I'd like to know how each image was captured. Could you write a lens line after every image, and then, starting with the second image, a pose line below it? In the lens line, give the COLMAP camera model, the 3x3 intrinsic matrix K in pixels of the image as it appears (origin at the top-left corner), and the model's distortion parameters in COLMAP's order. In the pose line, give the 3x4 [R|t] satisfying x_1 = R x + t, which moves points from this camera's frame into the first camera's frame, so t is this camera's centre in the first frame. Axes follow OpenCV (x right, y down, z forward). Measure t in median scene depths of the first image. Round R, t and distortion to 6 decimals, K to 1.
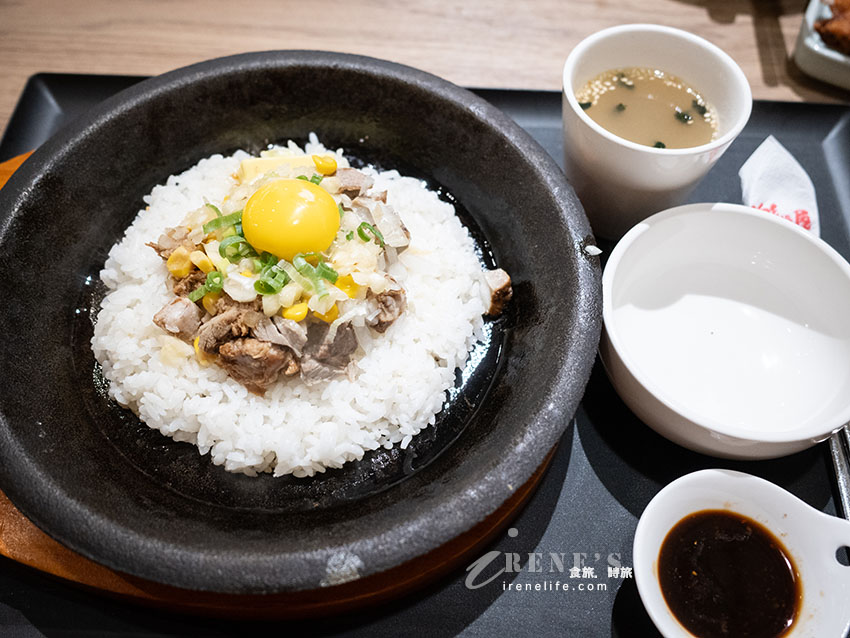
lens RADIAL K [[827.8, 0, 428.5], [0, 827.8, 324.6], [0, 0, 1]] dist [-0.006193, 0.008223]
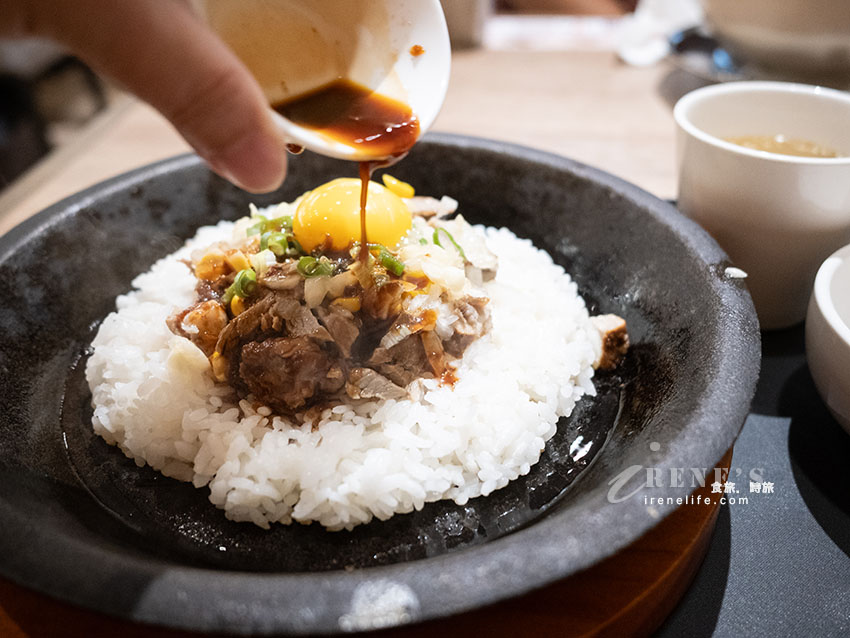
lens RADIAL K [[827.8, 0, 428.5], [0, 827.8, 324.6], [0, 0, 1]] dist [-0.006193, 0.008223]
pose [[0.995195, 0.011915, -0.097188, -0.010959], [-0.050869, 0.911025, -0.409202, 0.306262], [0.083665, 0.412179, 0.907253, 0.320990]]
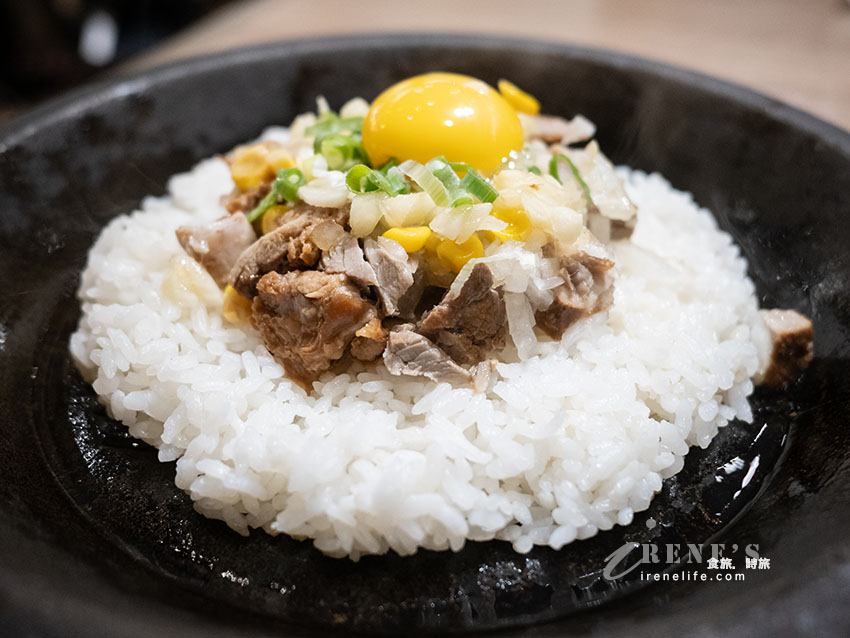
lens RADIAL K [[827.8, 0, 428.5], [0, 827.8, 324.6], [0, 0, 1]] dist [-0.006193, 0.008223]
pose [[0.950596, 0.159799, -0.266140, 0.005525], [-0.248979, 0.904521, -0.346195, 0.215303], [0.185408, 0.395355, 0.899621, 0.534255]]
